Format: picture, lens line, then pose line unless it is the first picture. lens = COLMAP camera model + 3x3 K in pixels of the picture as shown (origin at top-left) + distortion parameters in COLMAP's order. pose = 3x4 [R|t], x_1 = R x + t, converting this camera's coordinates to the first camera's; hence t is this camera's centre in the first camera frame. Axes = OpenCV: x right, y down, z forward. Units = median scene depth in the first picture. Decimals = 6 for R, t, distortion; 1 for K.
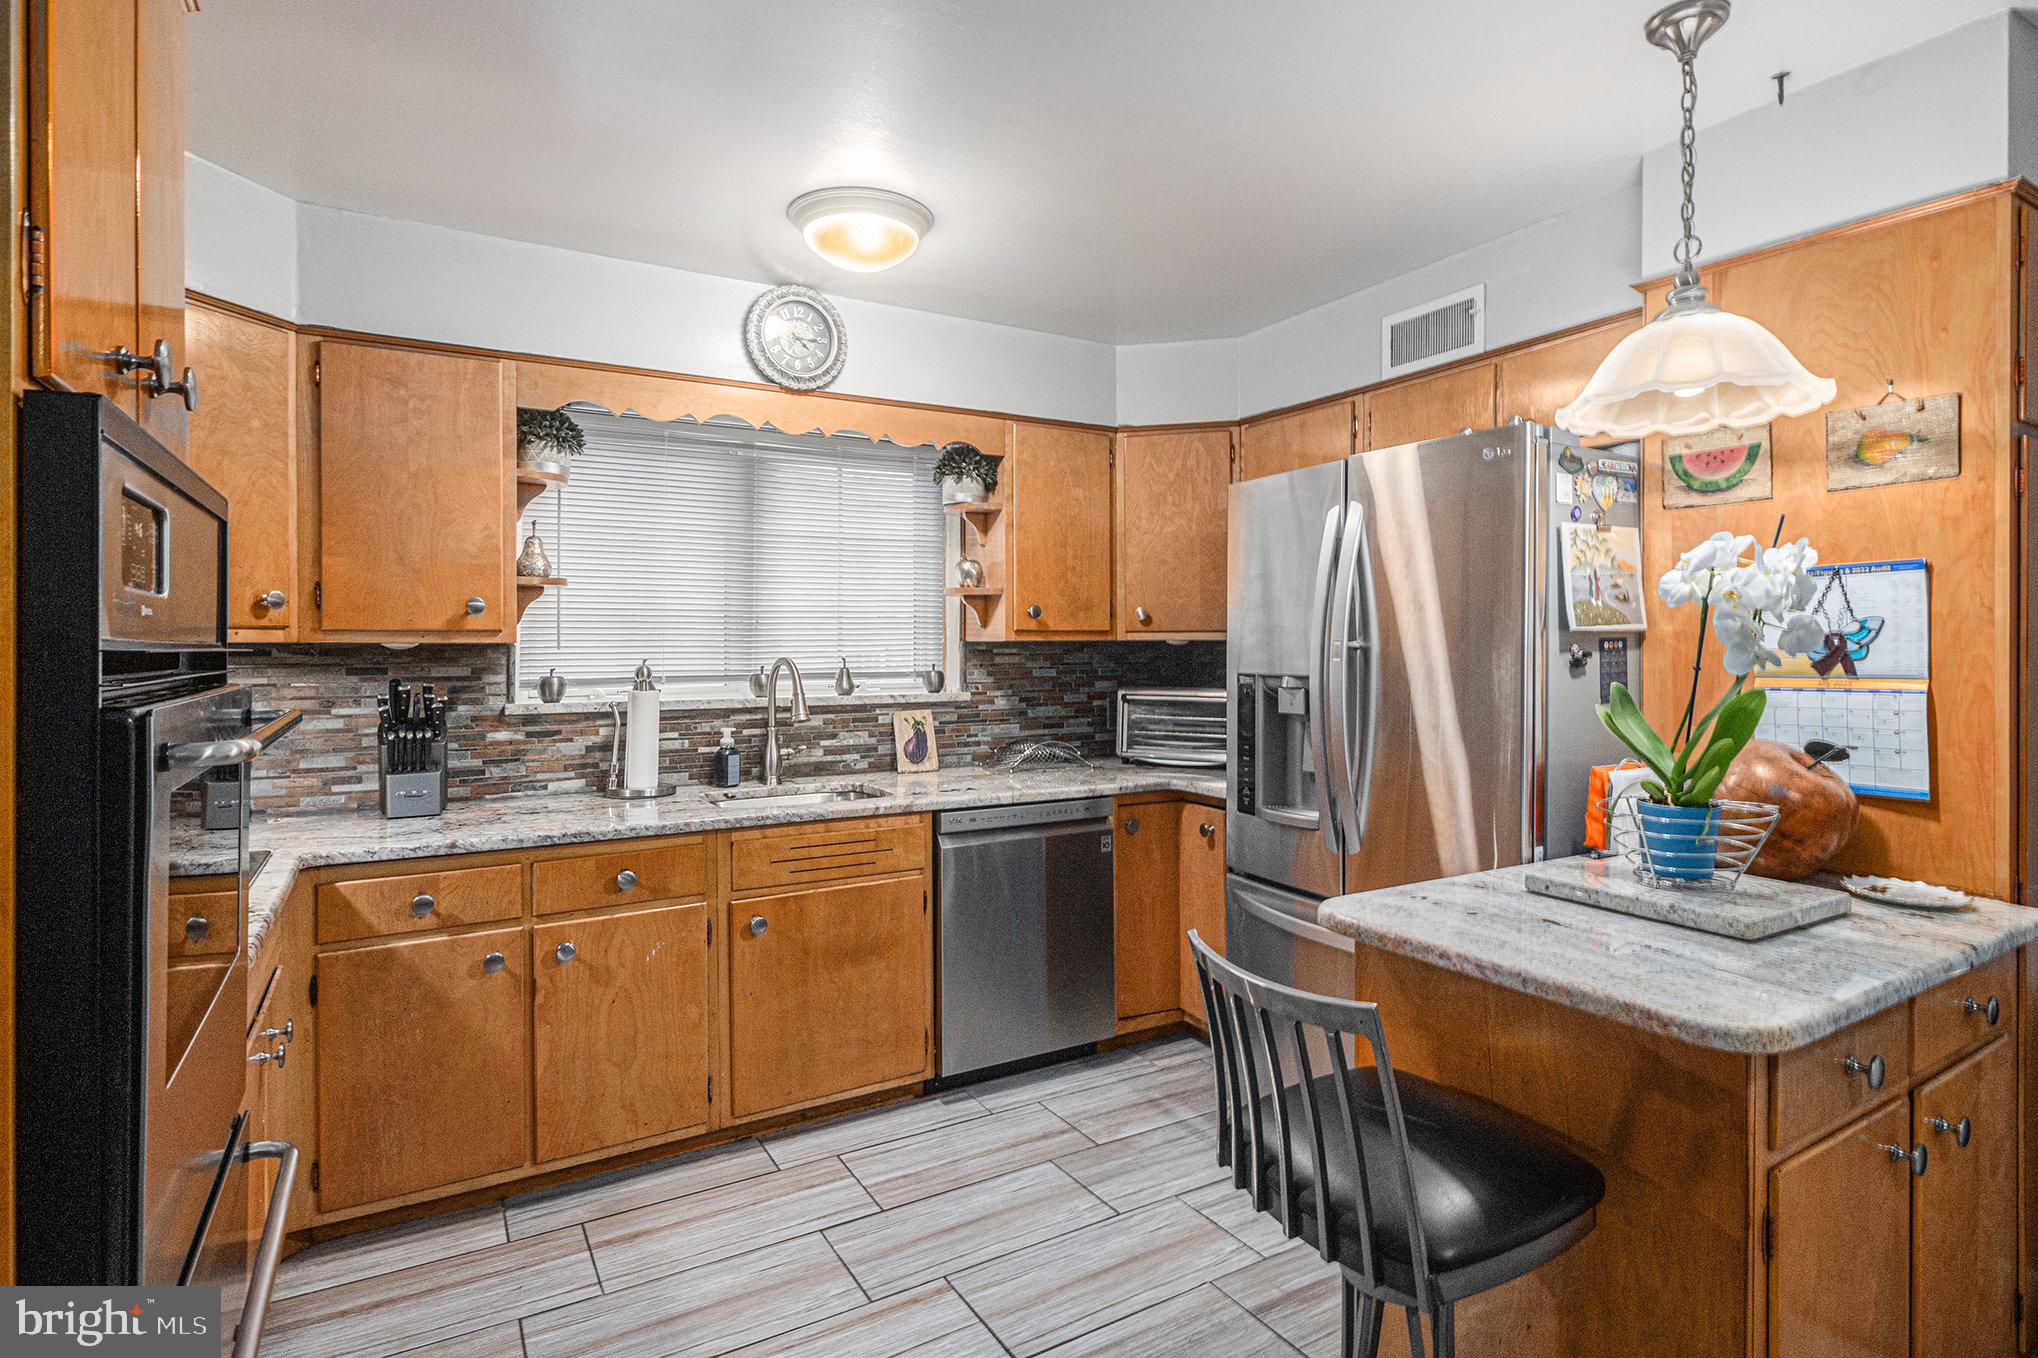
lens RADIAL K [[1091.6, 0, 1043.6], [0, 1091.6, 635.2], [0, 0, 1]] dist [0.025940, -0.045947]
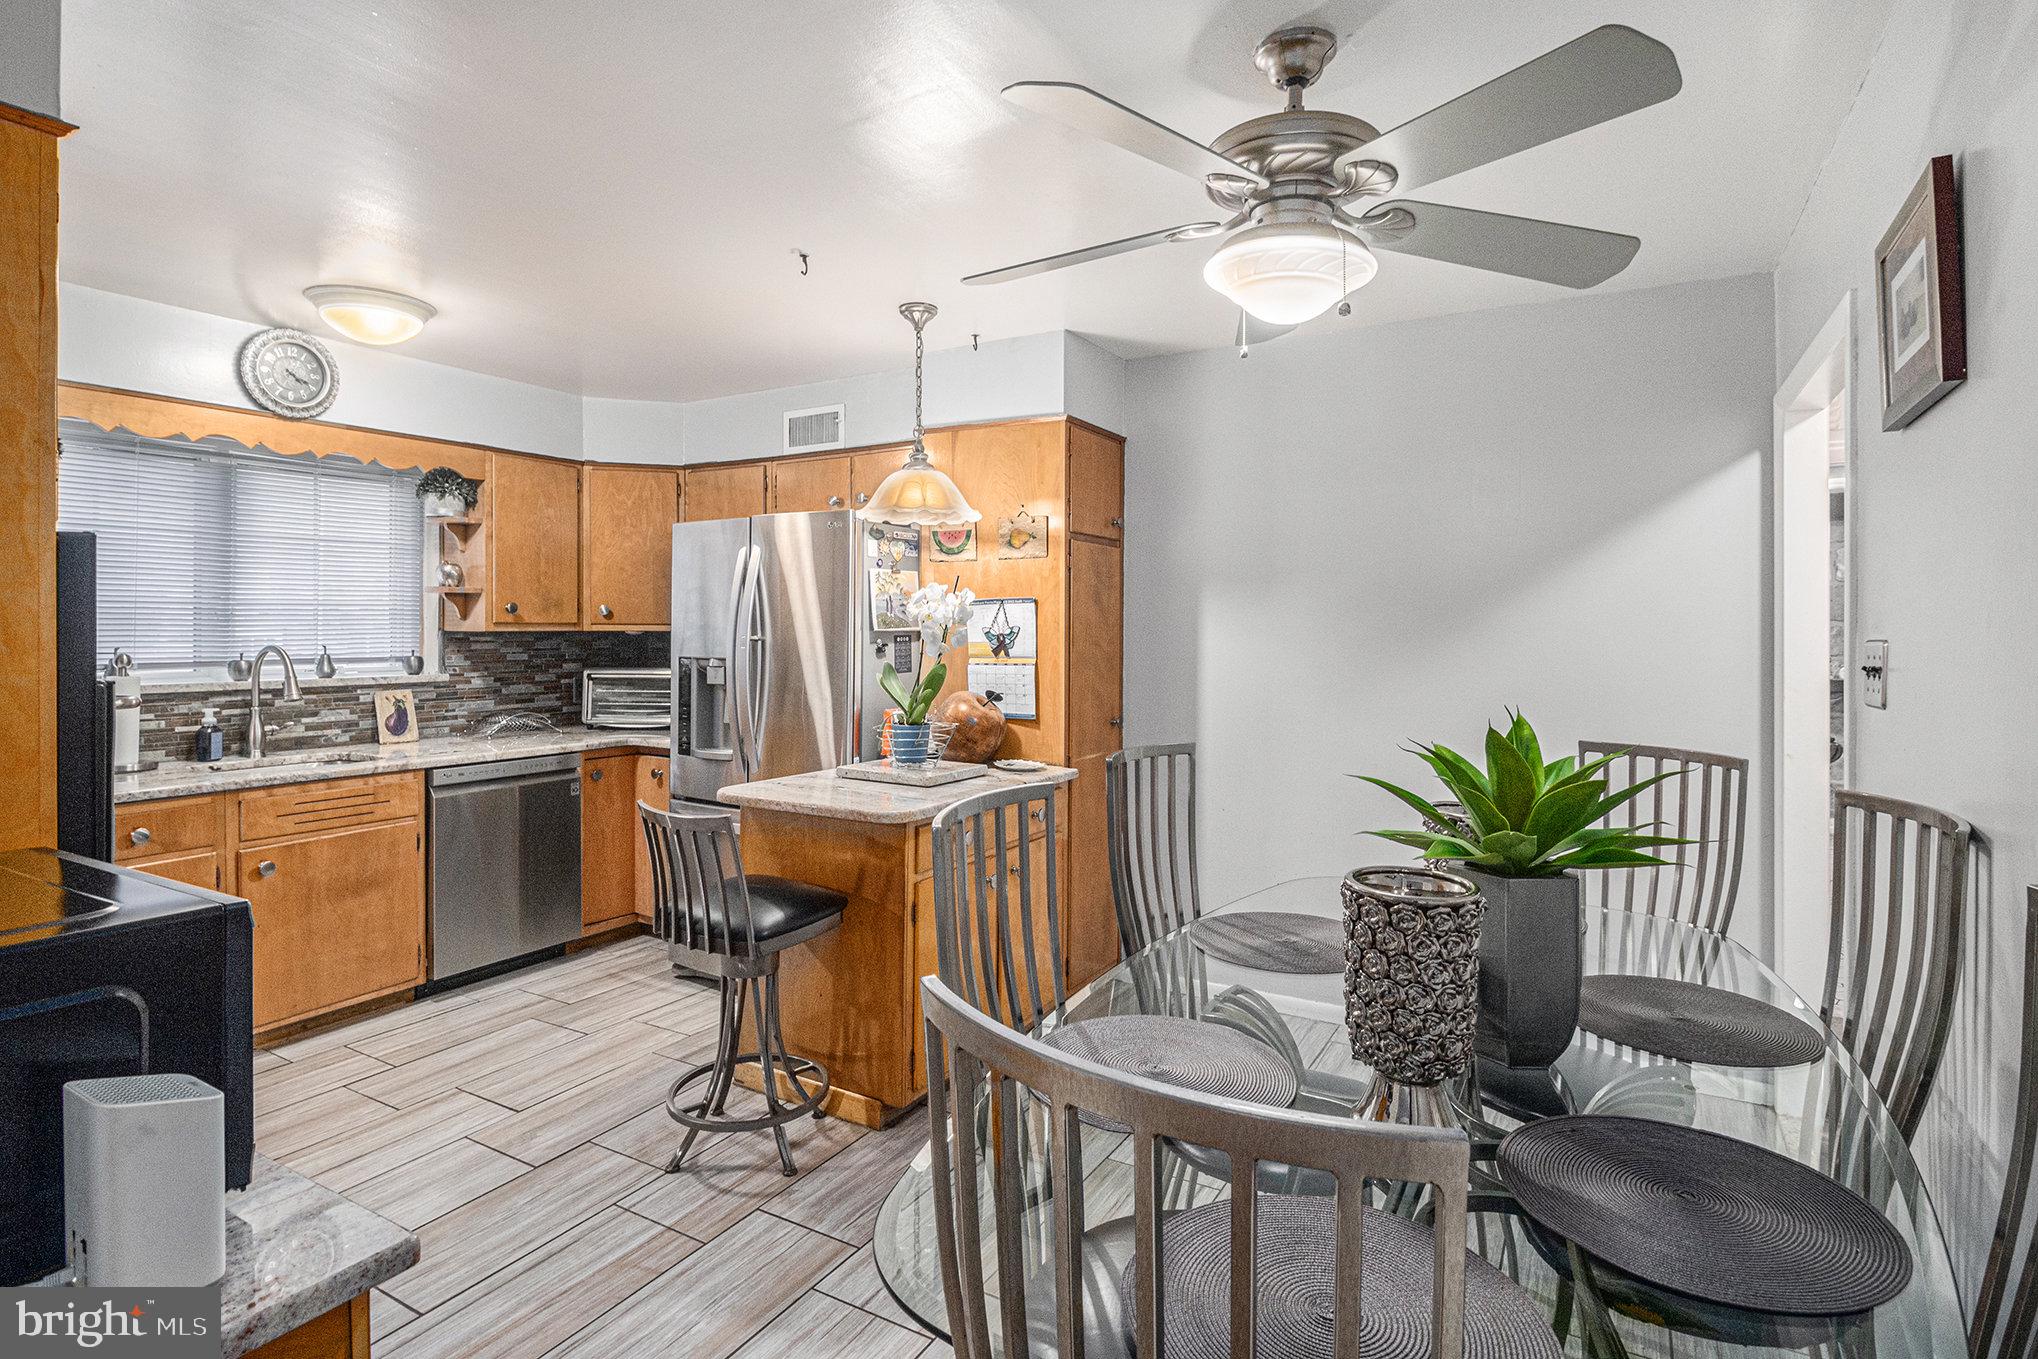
lens RADIAL K [[1091.6, 0, 1043.6], [0, 1091.6, 635.7], [0, 0, 1]] dist [0.025940, -0.045947]
pose [[0.888987, 0.000308, 0.457931, -0.044192], [-0.009336, 0.999804, 0.017452, -0.018717], [-0.457836, -0.019790, 0.888816, -0.410900]]
